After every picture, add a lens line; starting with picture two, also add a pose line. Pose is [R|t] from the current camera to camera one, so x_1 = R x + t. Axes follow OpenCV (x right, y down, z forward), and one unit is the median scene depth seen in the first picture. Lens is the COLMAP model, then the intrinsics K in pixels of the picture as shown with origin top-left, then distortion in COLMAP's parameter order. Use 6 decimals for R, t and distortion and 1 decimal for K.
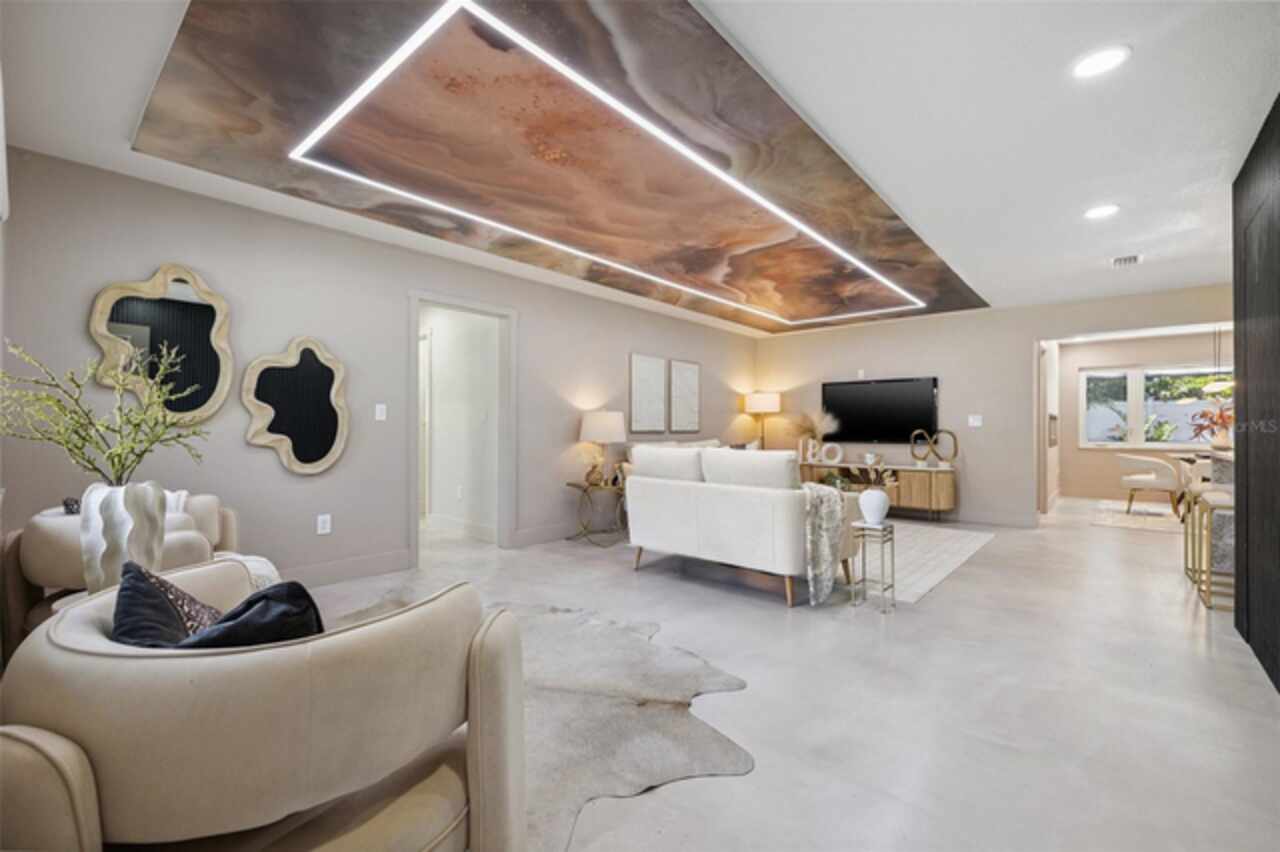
lens RADIAL K [[546.9, 0, 635.2], [0, 546.9, 418.1], [0, 0, 1]] dist [0.000743, 0.000177]
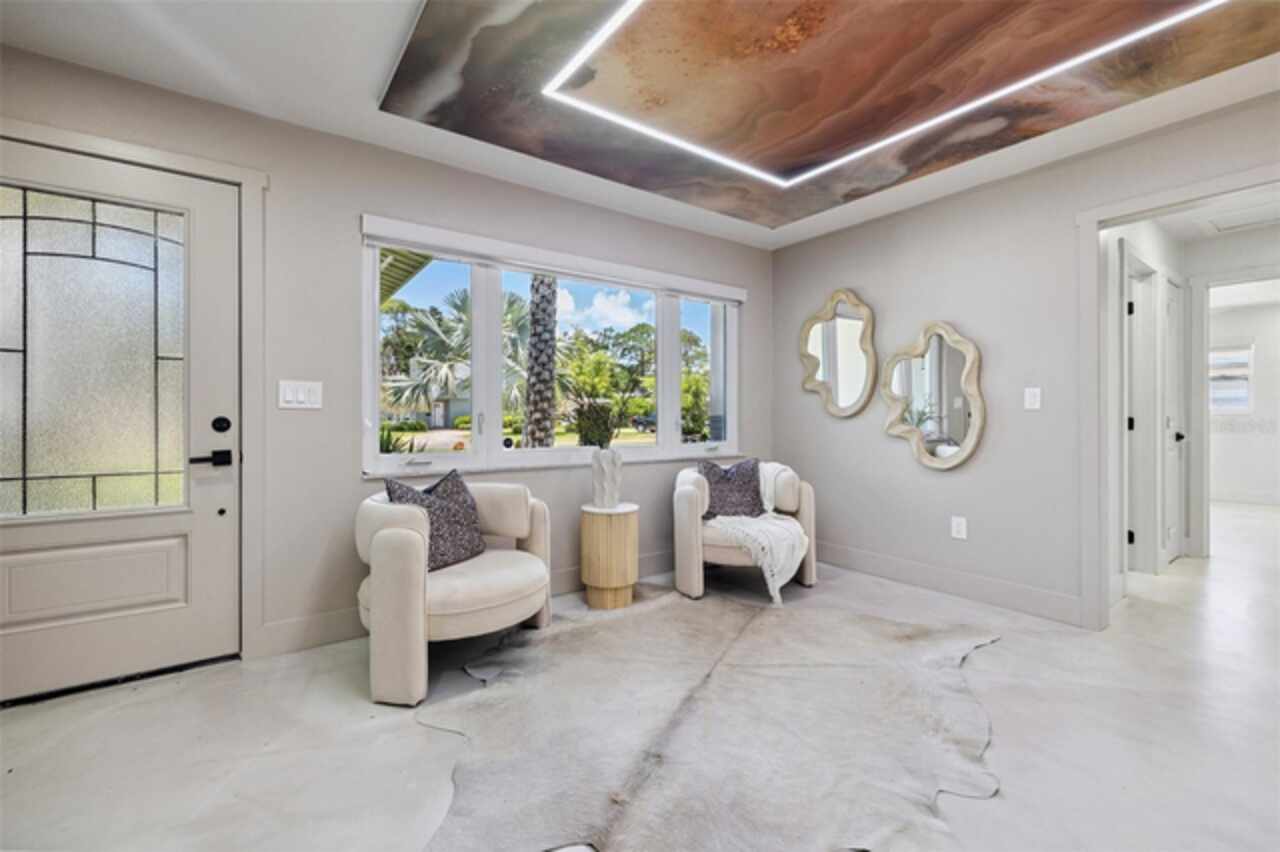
lens RADIAL K [[546.9, 0, 635.2], [0, 546.9, 418.1], [0, 0, 1]] dist [0.000743, 0.000177]
pose [[-0.225690, -0.000063, -0.974199, 0.473263], [0.023905, 0.999699, -0.005603, 0.009321], [0.973906, -0.024552, -0.225620, 0.783721]]
